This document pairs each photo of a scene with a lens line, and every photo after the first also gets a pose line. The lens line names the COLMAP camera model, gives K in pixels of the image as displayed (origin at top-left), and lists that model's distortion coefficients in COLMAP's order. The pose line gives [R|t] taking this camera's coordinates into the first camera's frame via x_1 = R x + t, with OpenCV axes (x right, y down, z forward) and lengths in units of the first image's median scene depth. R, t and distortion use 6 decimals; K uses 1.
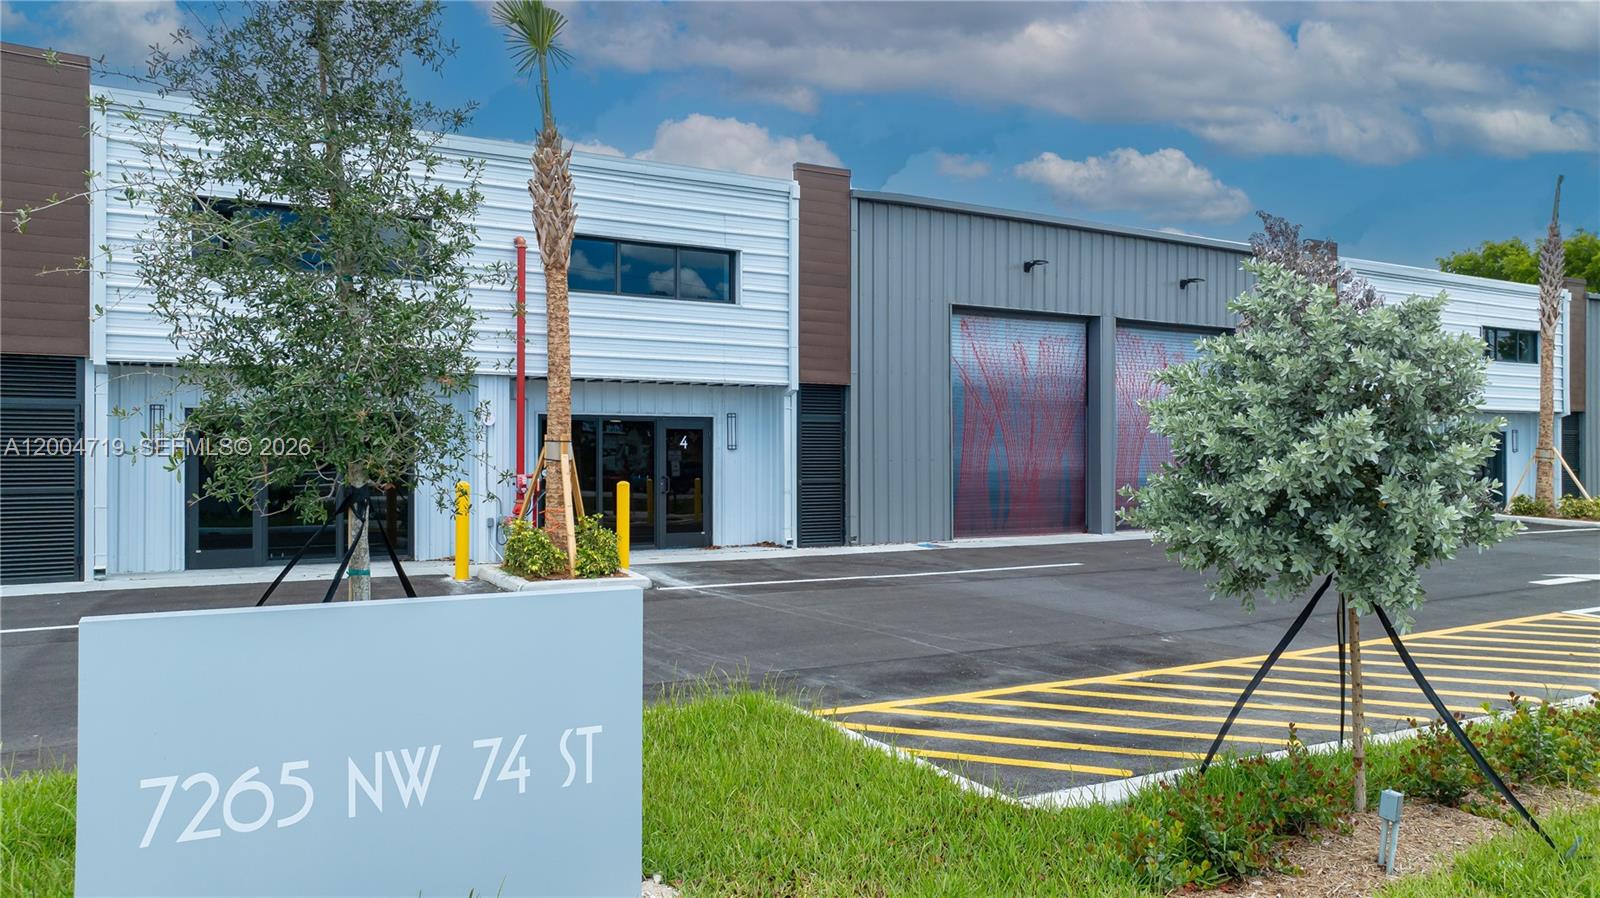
lens RADIAL K [[1124.7, 0, 800.0], [0, 1124.7, 449.0], [0, 0, 1]] dist [-0.021347, 0.001473]
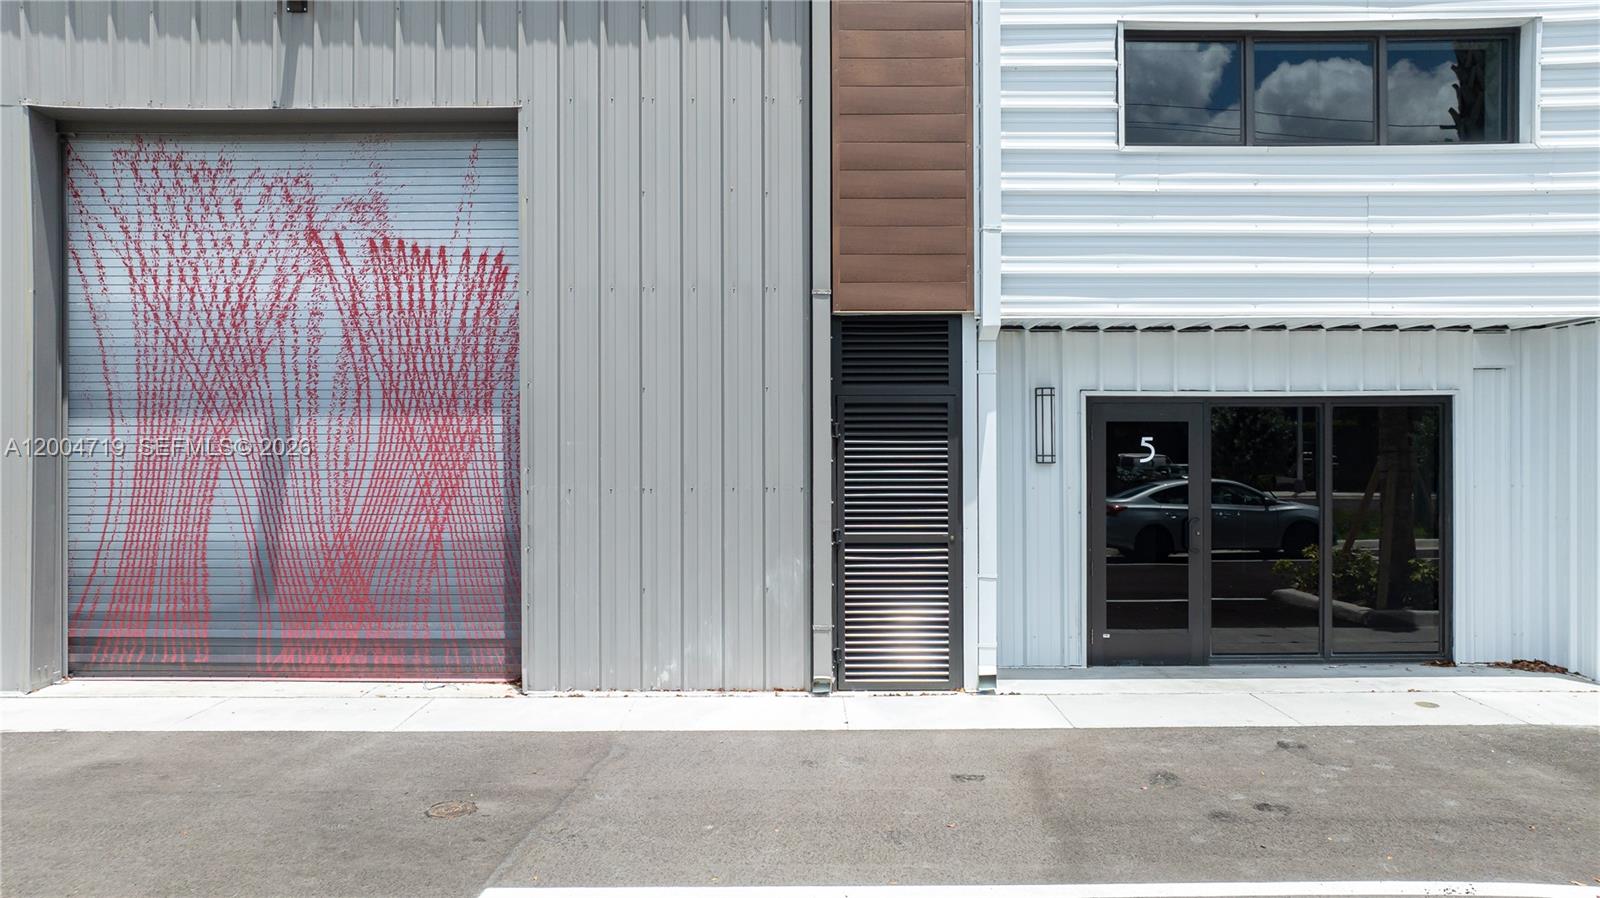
lens RADIAL K [[1164.1, 0, 840.0], [0, 1164.1, 447.3], [0, 0, 1]] dist [-0.021792, 0.003798]
pose [[0.866159, -0.003011, -0.499760, 0.852720], [0.004492, 0.999988, 0.001761, -0.005972], [0.499749, -0.003770, 0.866162, 0.973590]]
